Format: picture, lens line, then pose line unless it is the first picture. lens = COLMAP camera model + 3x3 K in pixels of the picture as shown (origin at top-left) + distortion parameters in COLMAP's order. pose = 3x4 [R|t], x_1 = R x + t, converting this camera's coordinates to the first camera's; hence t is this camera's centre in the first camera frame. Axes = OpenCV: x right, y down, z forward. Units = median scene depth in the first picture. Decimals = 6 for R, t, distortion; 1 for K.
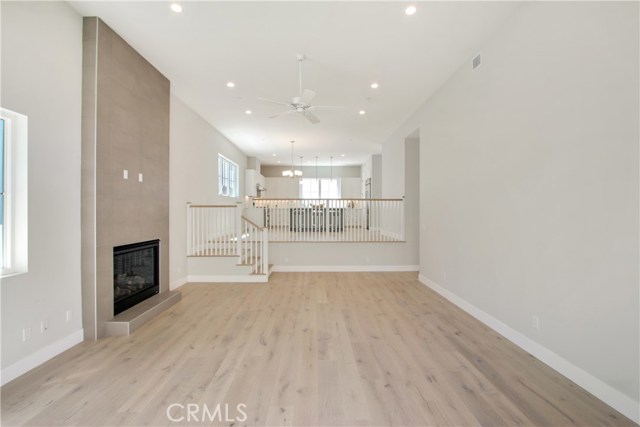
lens RADIAL K [[293.0, 0, 318.1], [0, 293.0, 211.5], [0, 0, 1]] dist [-0.016391, 0.002488]
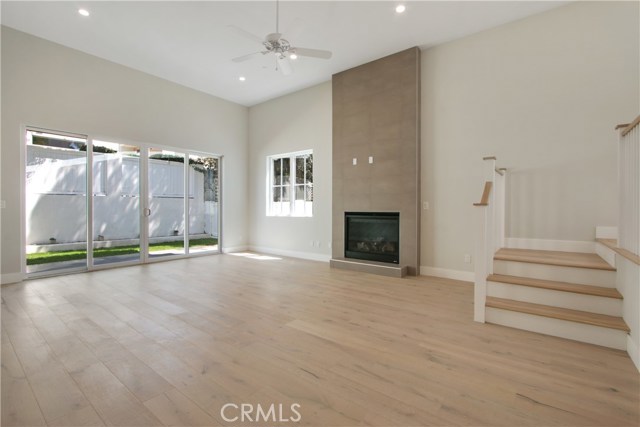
lens RADIAL K [[293.0, 0, 320.7], [0, 293.0, 211.2], [0, 0, 1]] dist [-0.016391, 0.002488]
pose [[-0.622158, 0.004186, -0.782881, 0.463847], [-0.003884, 0.999957, 0.008433, 0.084980], [0.782882, 0.008287, -0.622115, 1.485404]]
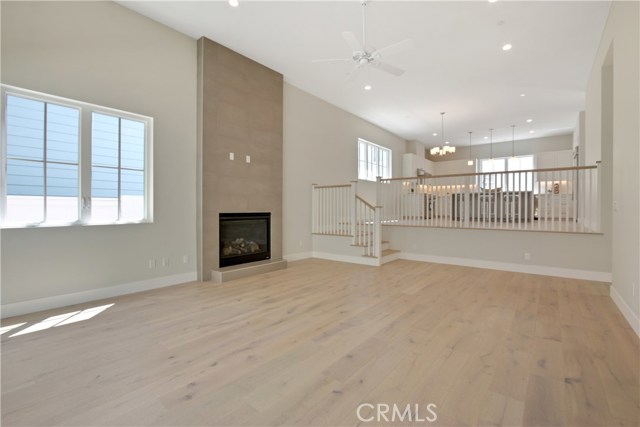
lens RADIAL K [[293.0, 0, 318.7], [0, 293.0, 210.3], [0, 0, 1]] dist [-0.016391, 0.002488]
pose [[0.769047, 0.005154, -0.639172, 0.362226], [-0.001963, 0.999982, 0.005702, 0.080921], [0.639190, -0.003131, 0.769043, 0.232322]]
